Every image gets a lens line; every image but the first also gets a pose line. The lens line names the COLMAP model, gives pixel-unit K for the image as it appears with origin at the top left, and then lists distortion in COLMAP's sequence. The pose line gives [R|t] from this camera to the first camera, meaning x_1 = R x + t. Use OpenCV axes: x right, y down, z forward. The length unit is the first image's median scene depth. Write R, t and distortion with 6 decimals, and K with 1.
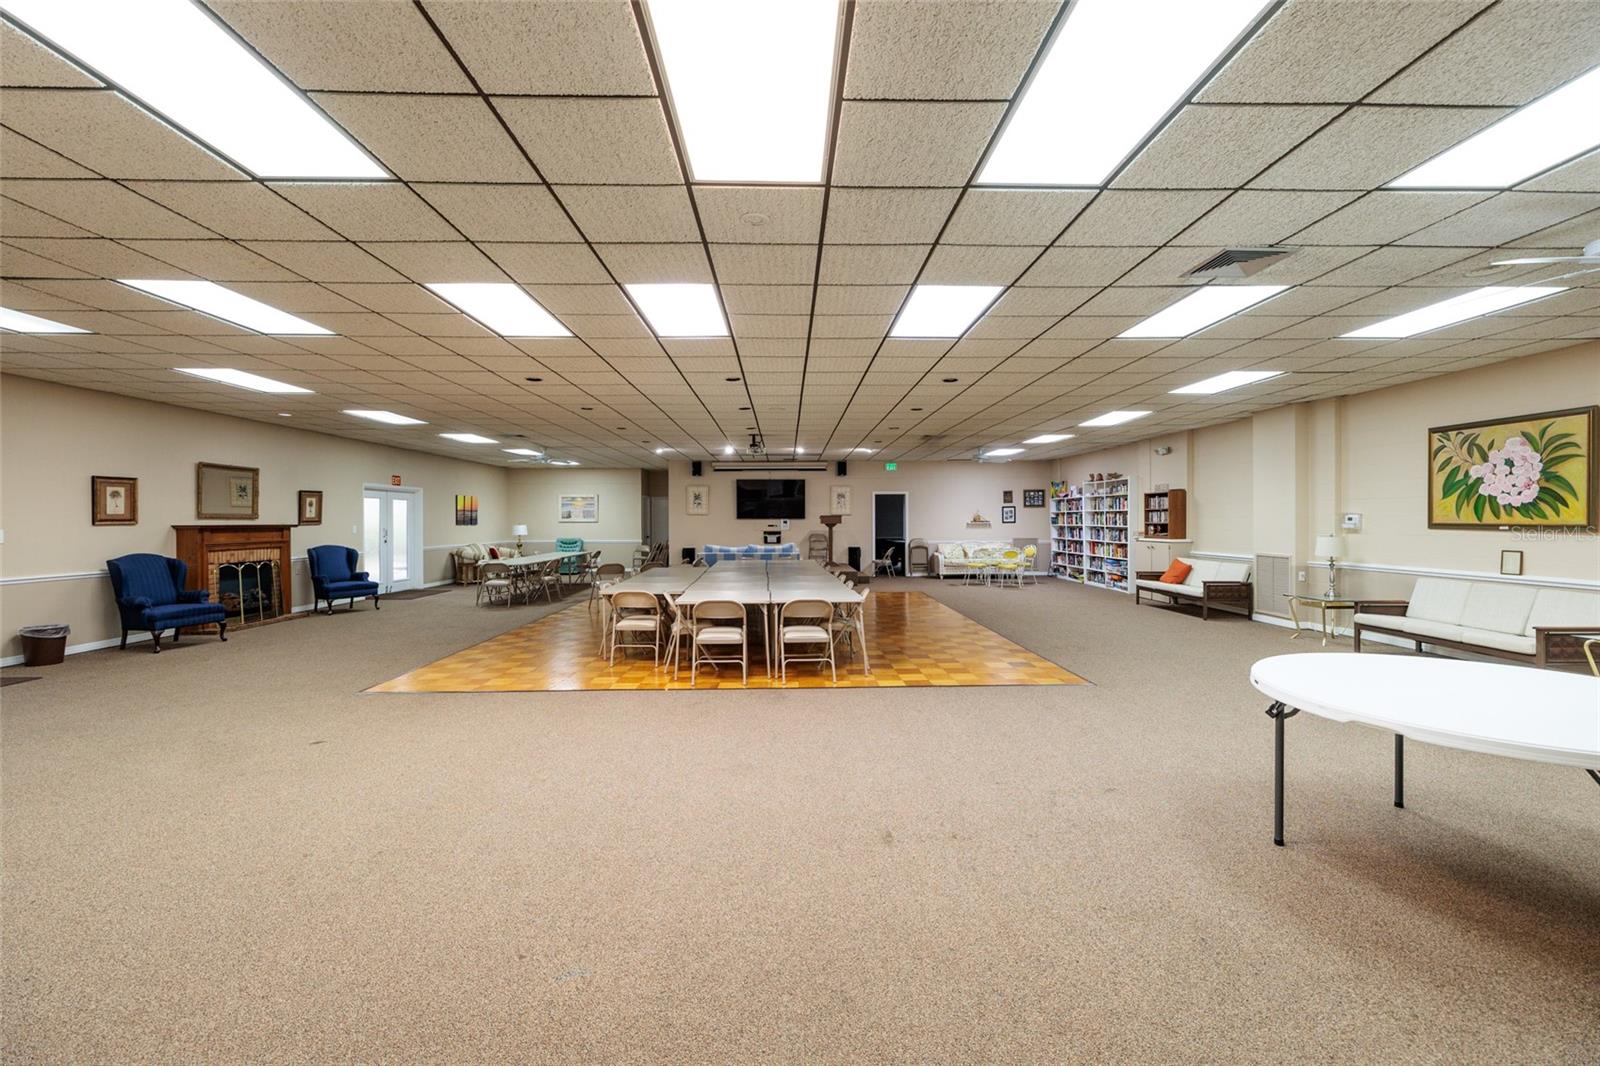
lens RADIAL K [[686.3, 0, 802.2], [0, 686.3, 525.5], [0, 0, 1]] dist [-0.000939, -0.000191]
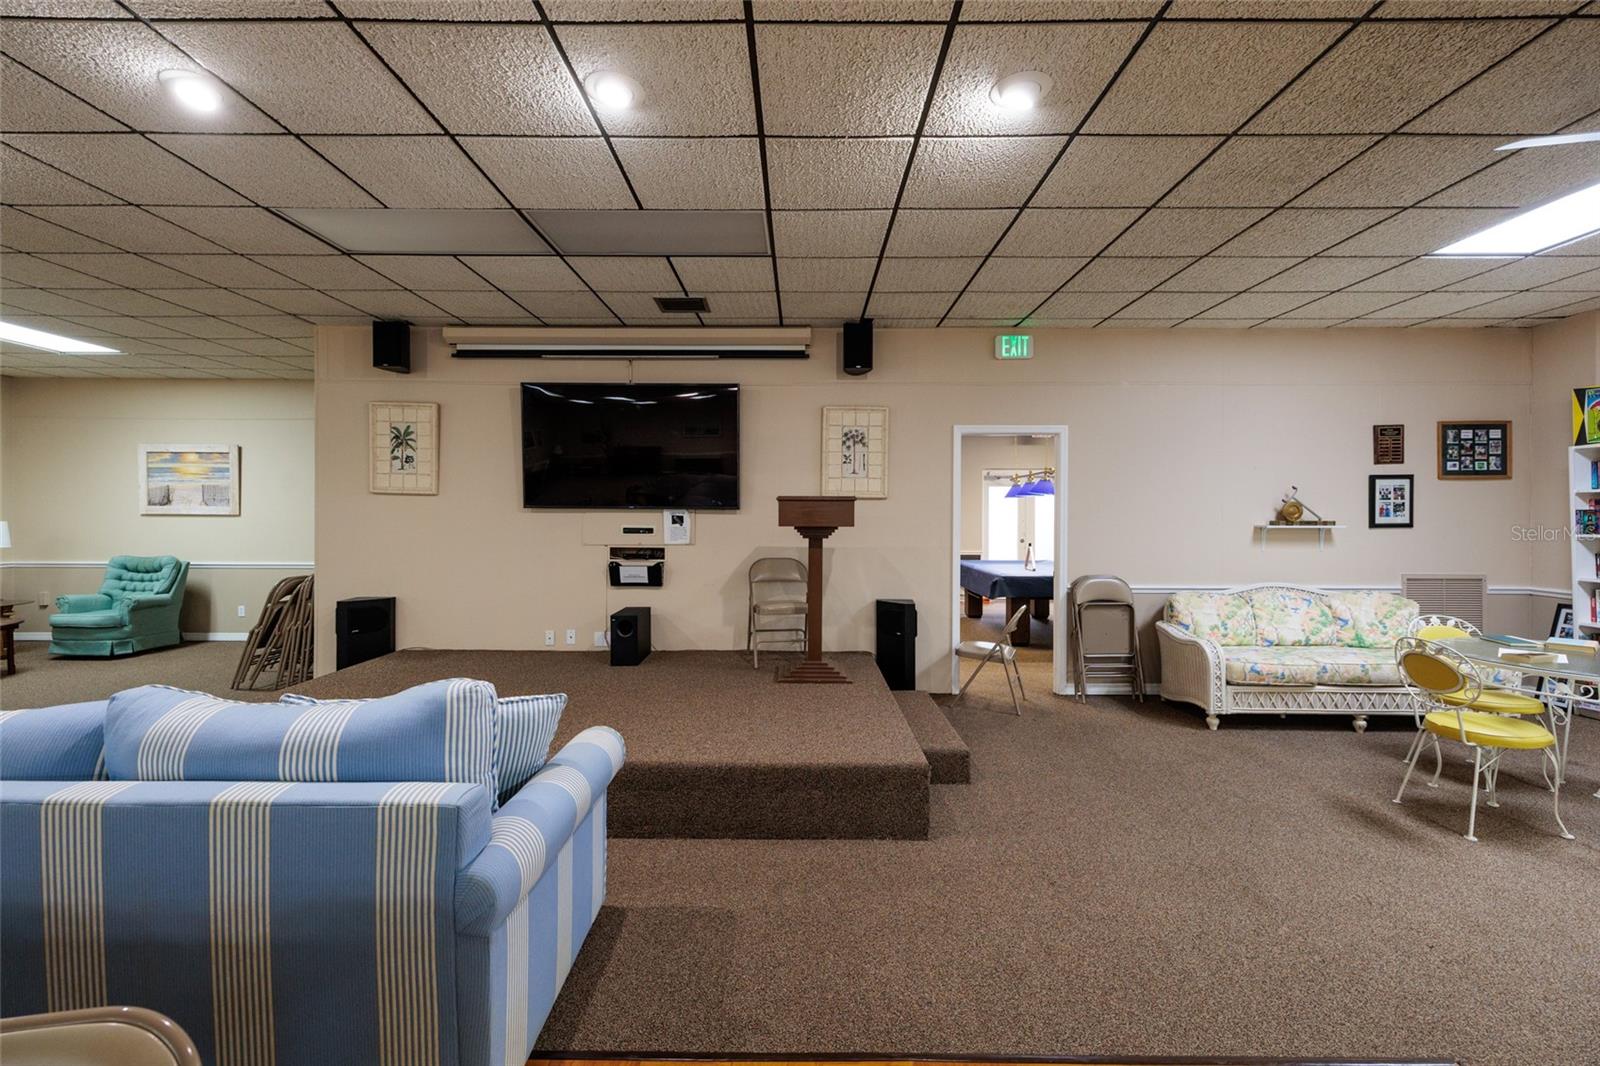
lens RADIAL K [[686.3, 0, 794.1], [0, 686.3, 533.7], [0, 0, 1]] dist [-0.000939, -0.000191]
pose [[0.999398, 0.008332, -0.033676, 0.040316], [-0.007795, 0.999841, 0.016050, -0.003814], [0.033805, -0.015778, 0.999304, 0.684662]]
